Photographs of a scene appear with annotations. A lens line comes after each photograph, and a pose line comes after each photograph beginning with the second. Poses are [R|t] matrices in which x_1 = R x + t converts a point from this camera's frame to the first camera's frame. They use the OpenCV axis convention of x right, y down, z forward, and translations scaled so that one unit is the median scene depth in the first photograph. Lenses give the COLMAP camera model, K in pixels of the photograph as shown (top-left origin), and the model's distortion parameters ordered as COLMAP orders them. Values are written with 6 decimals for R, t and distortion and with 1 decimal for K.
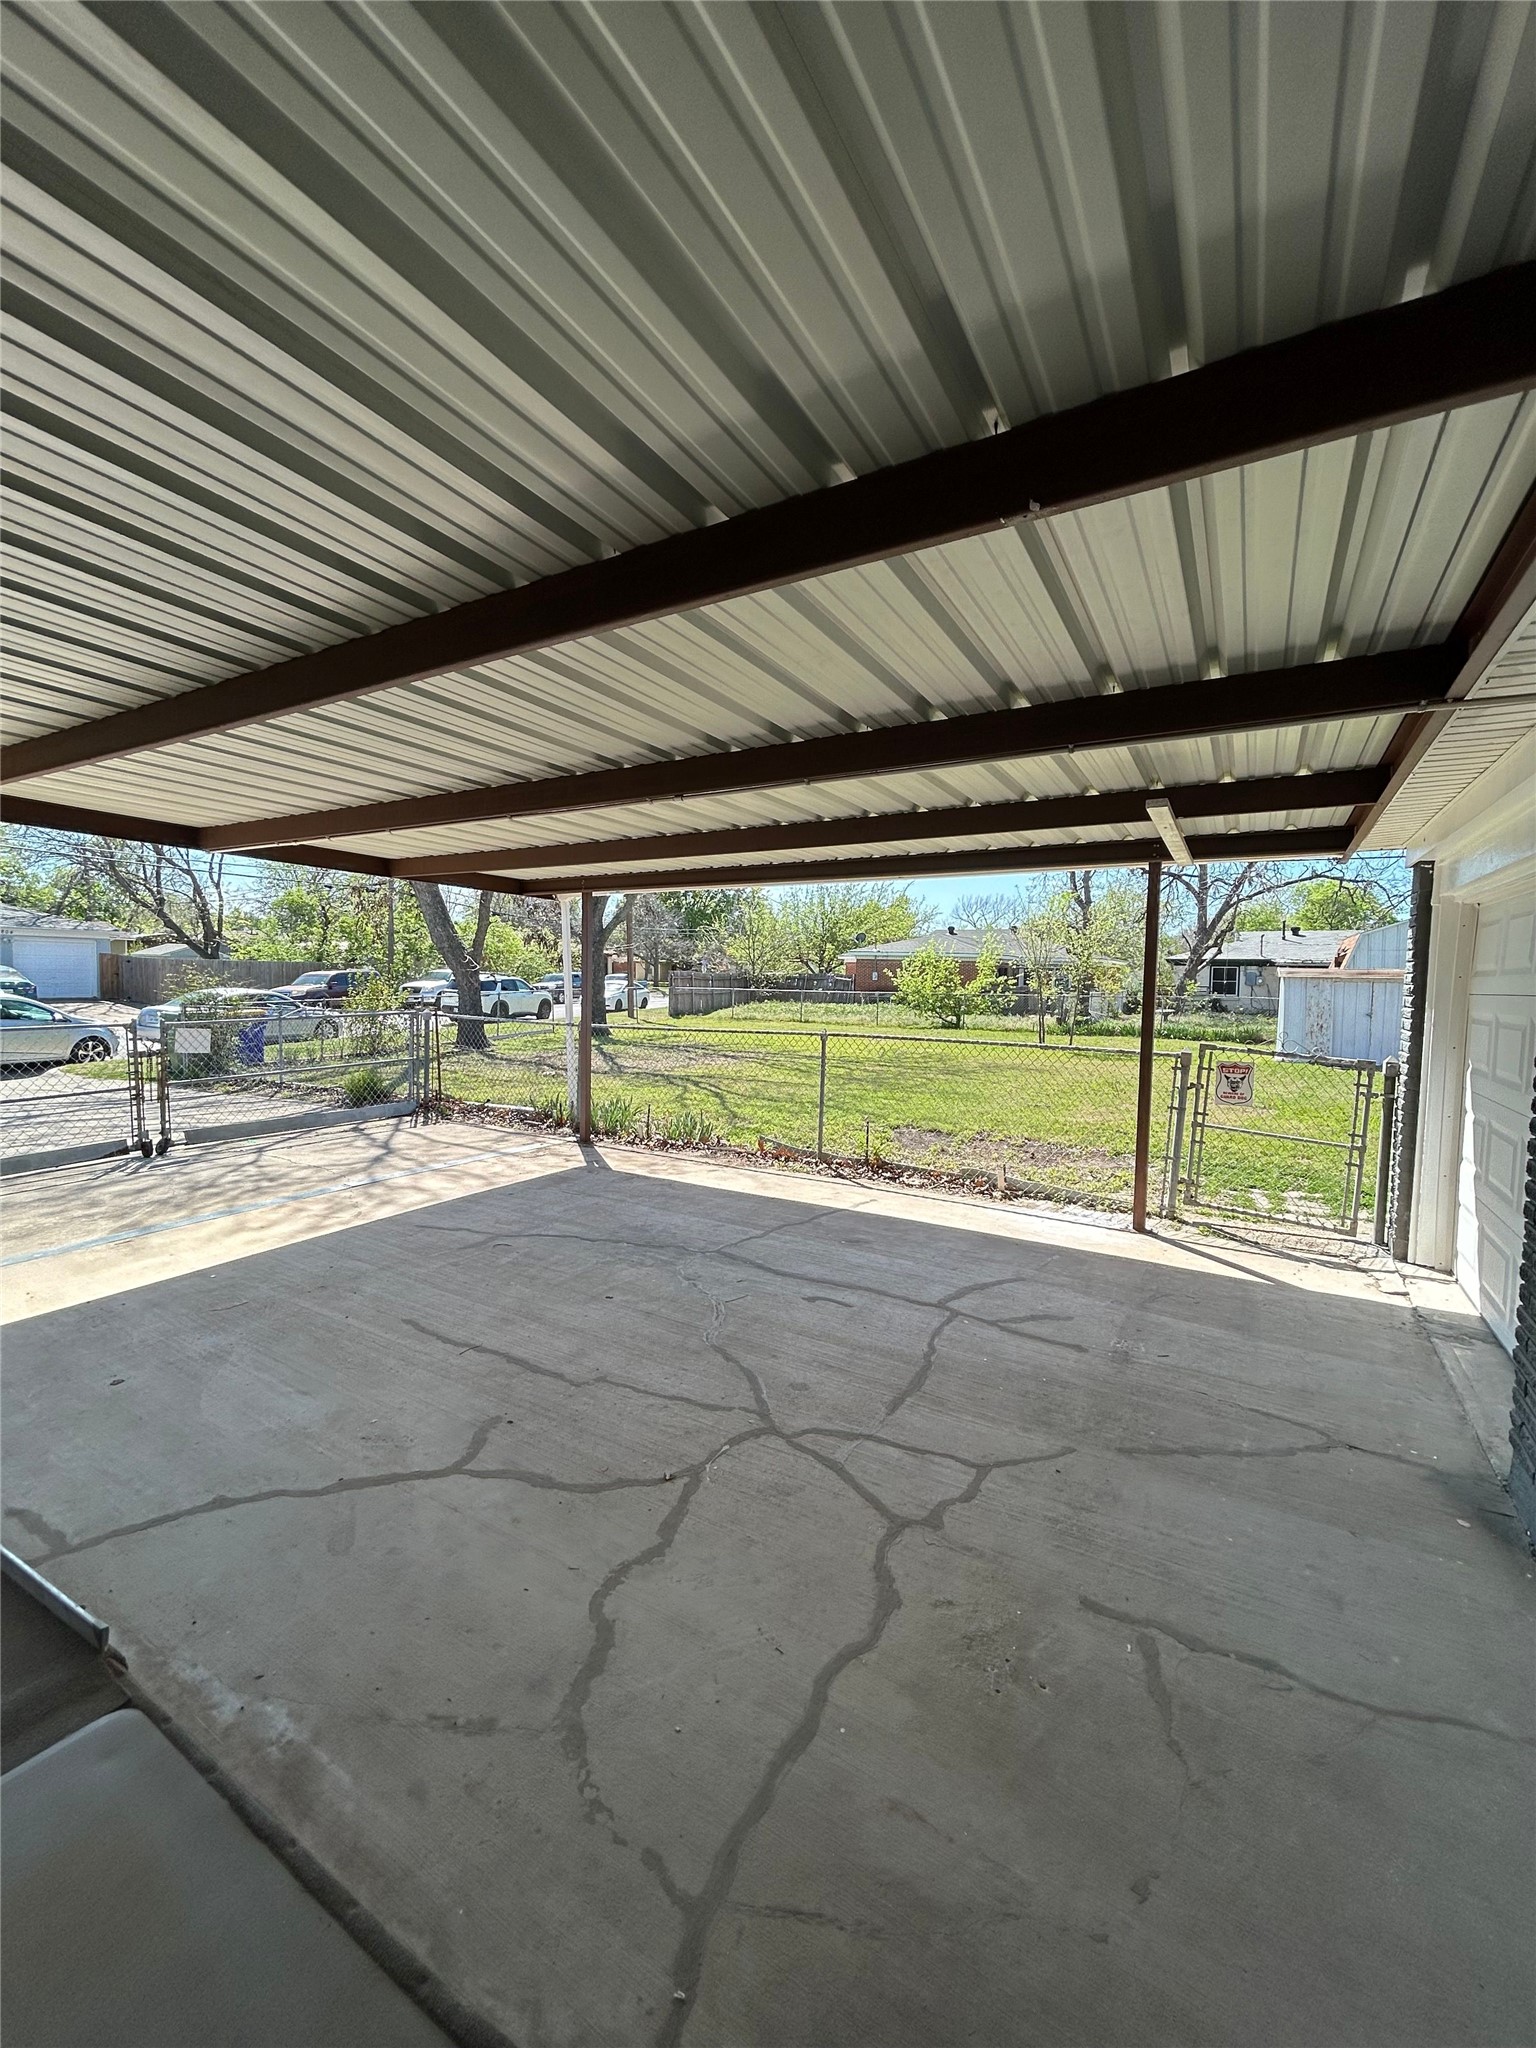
lens RADIAL K [[826.7, 0, 769.2], [0, 826.7, 1024.6], [0, 0, 1]] dist [-0.001783, 0.000833]
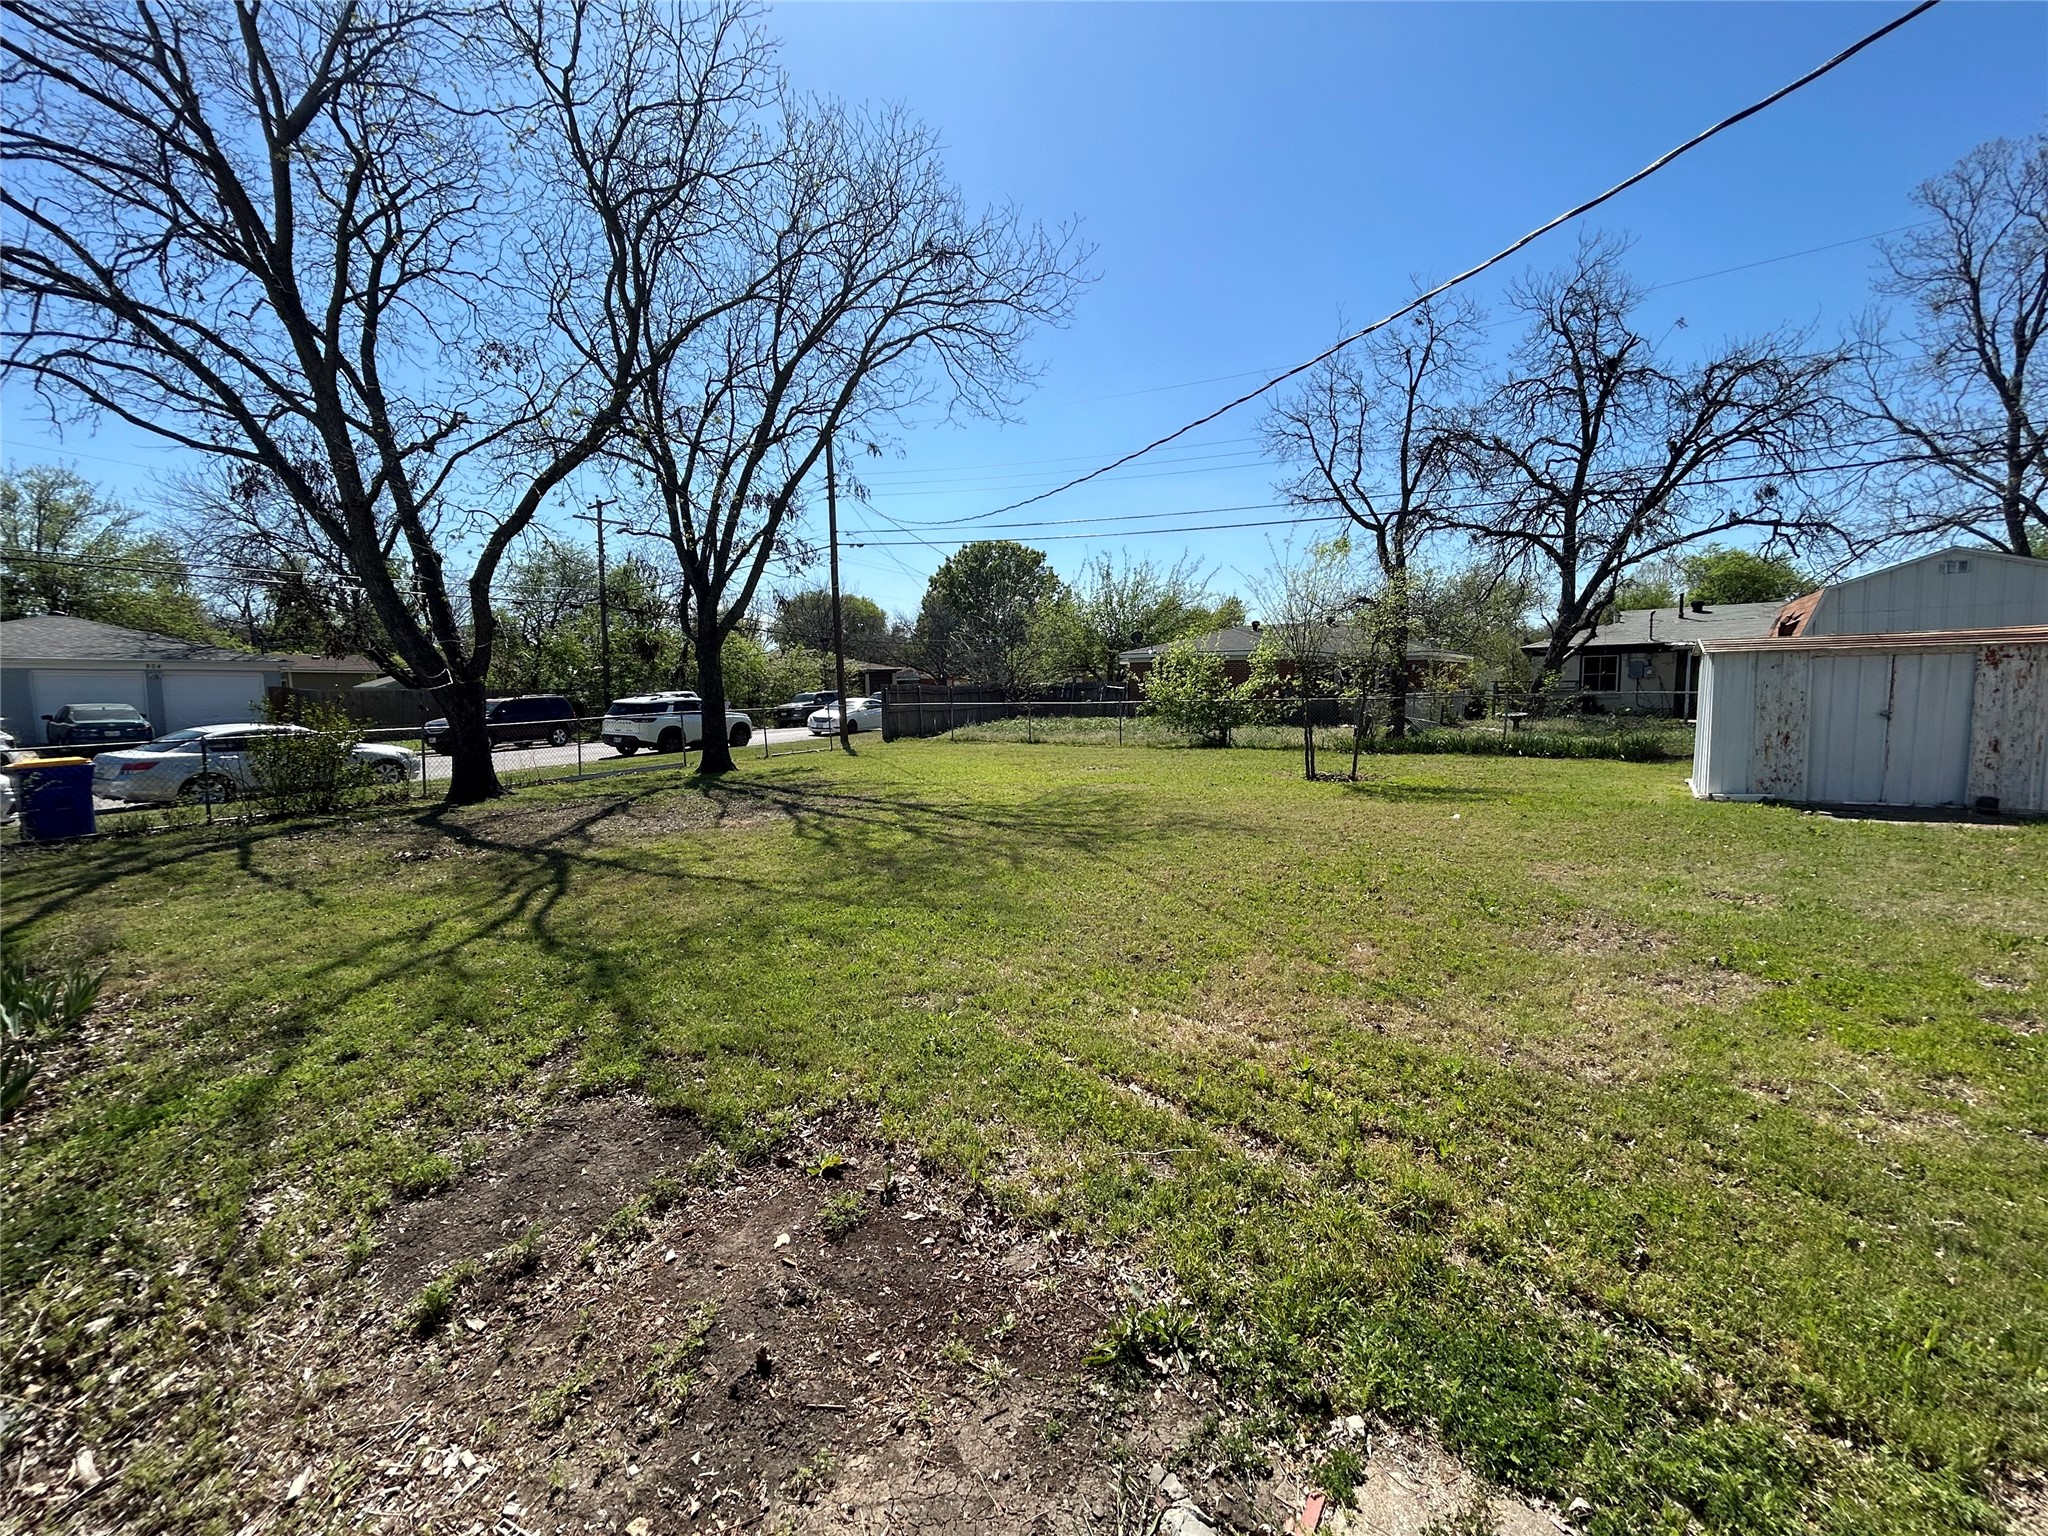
lens RADIAL K [[826.7, 0, 1014.3], [0, 826.7, 767.1], [0, 0, 1]] dist [-0.001783, 0.000833]
pose [[0.993442, -0.022758, -0.112050, 0.986436], [0.026426, 0.999159, 0.031354, -0.040310], [0.111243, -0.034109, 0.993208, 1.832319]]
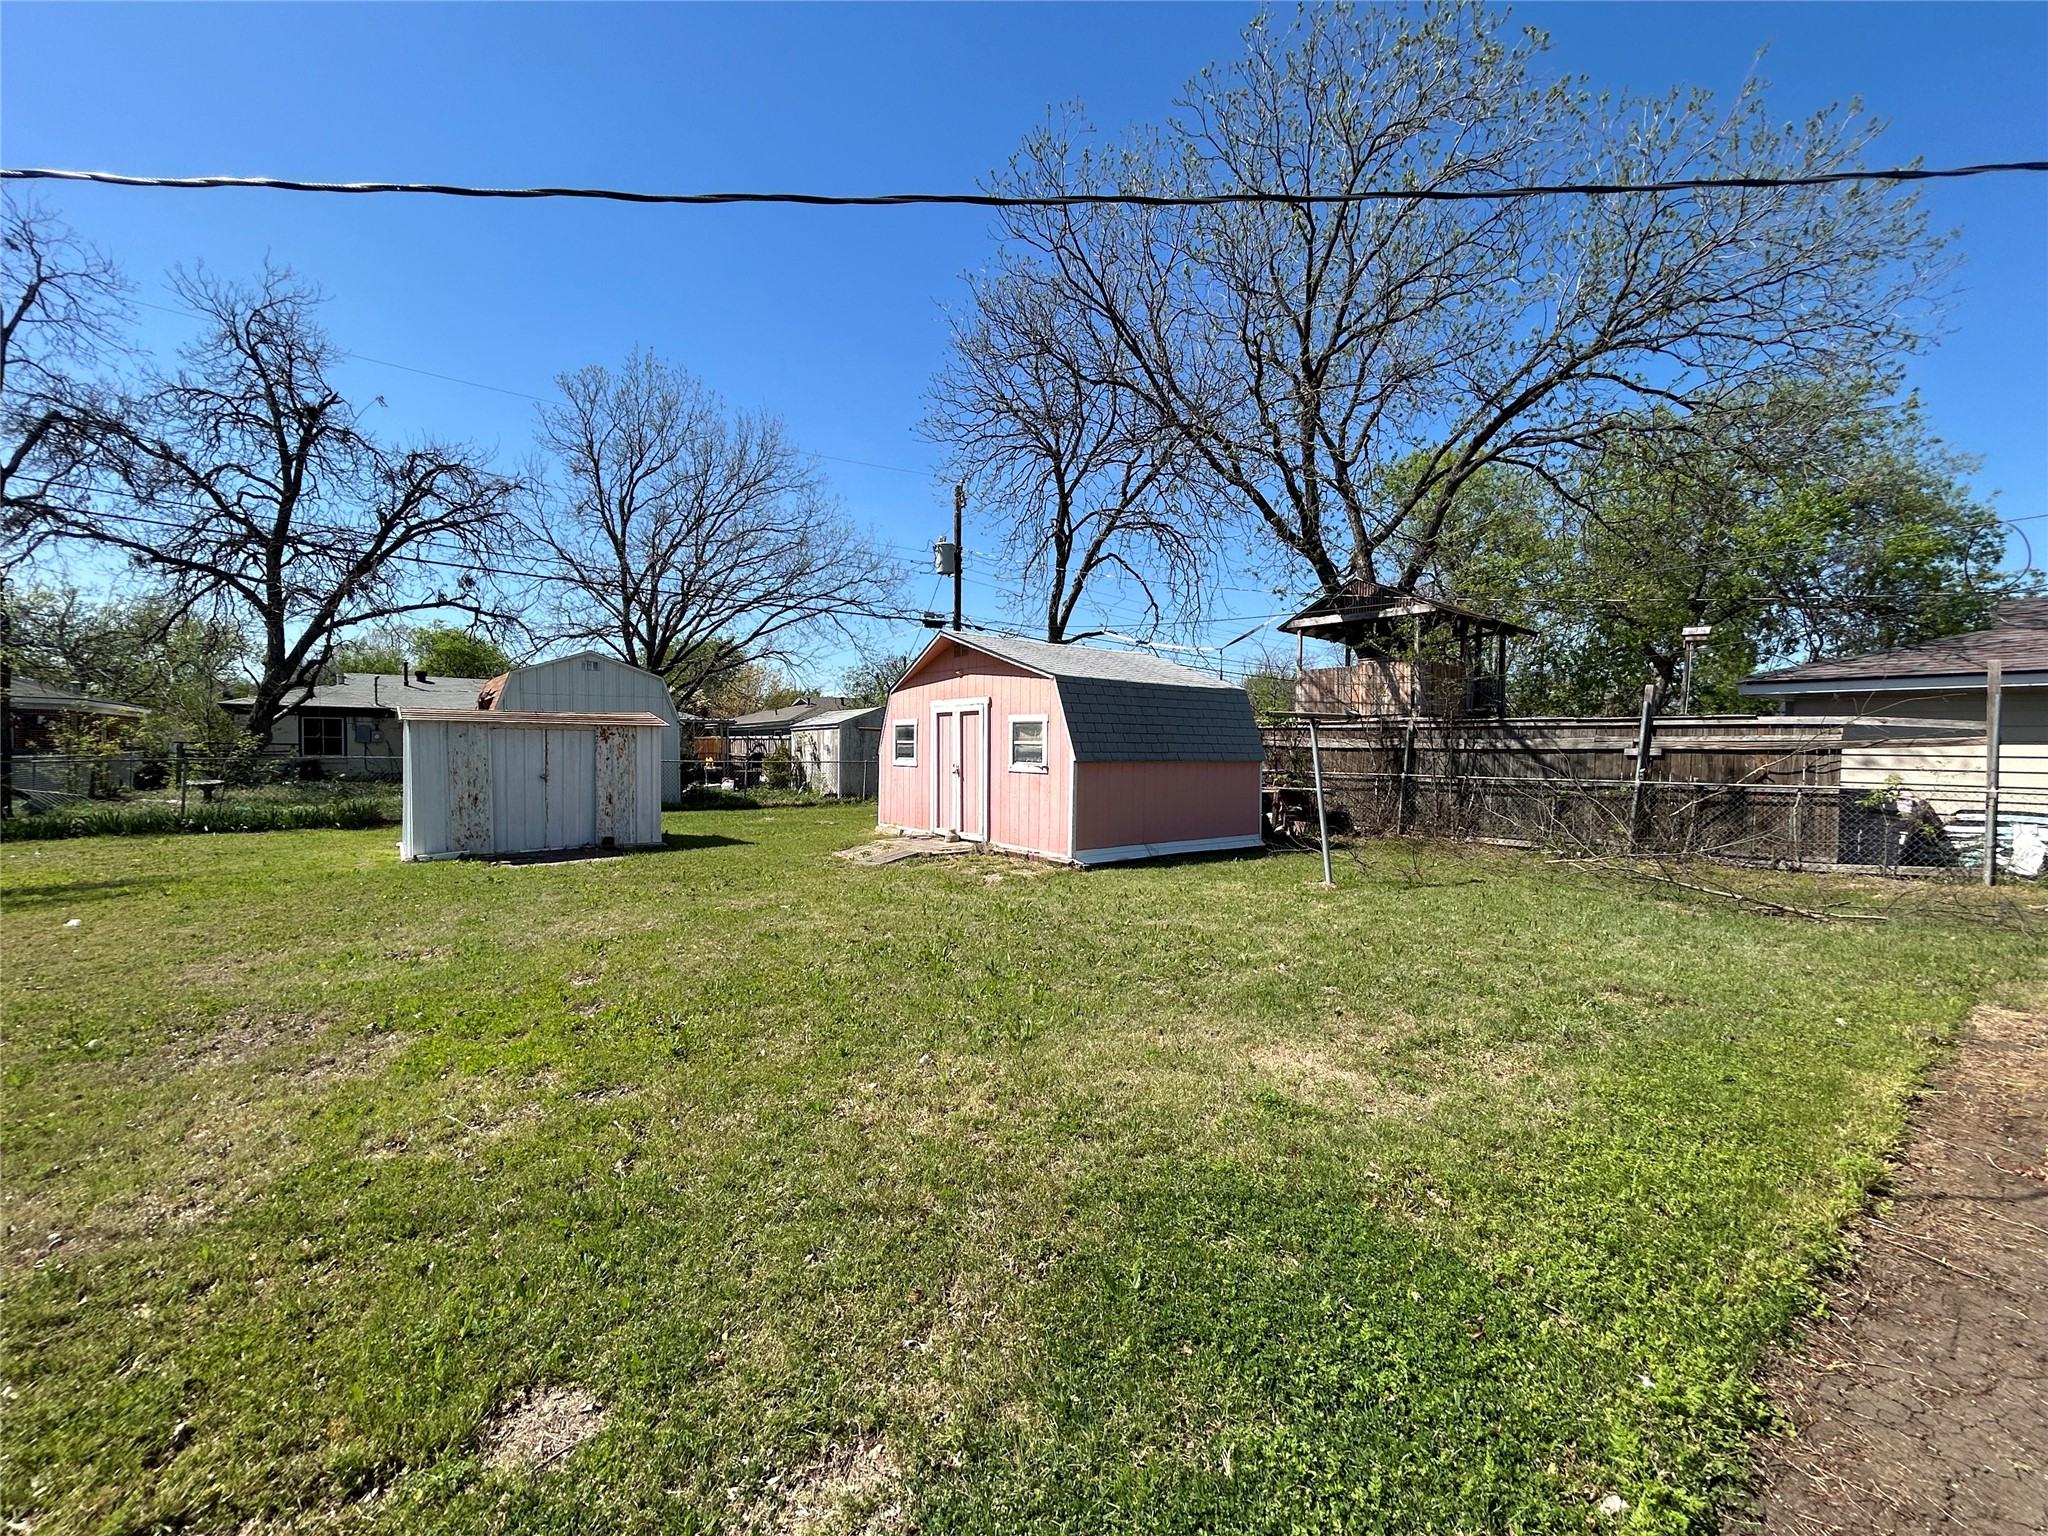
lens RADIAL K [[826.7, 0, 1031.4], [0, 826.7, 767.0], [0, 0, 1]] dist [-0.001783, 0.000833]
pose [[0.361812, -0.033165, 0.931661, 1.114644], [0.053786, 0.998445, 0.014654, -0.036363], [-0.930698, 0.044808, 0.363033, 1.782949]]
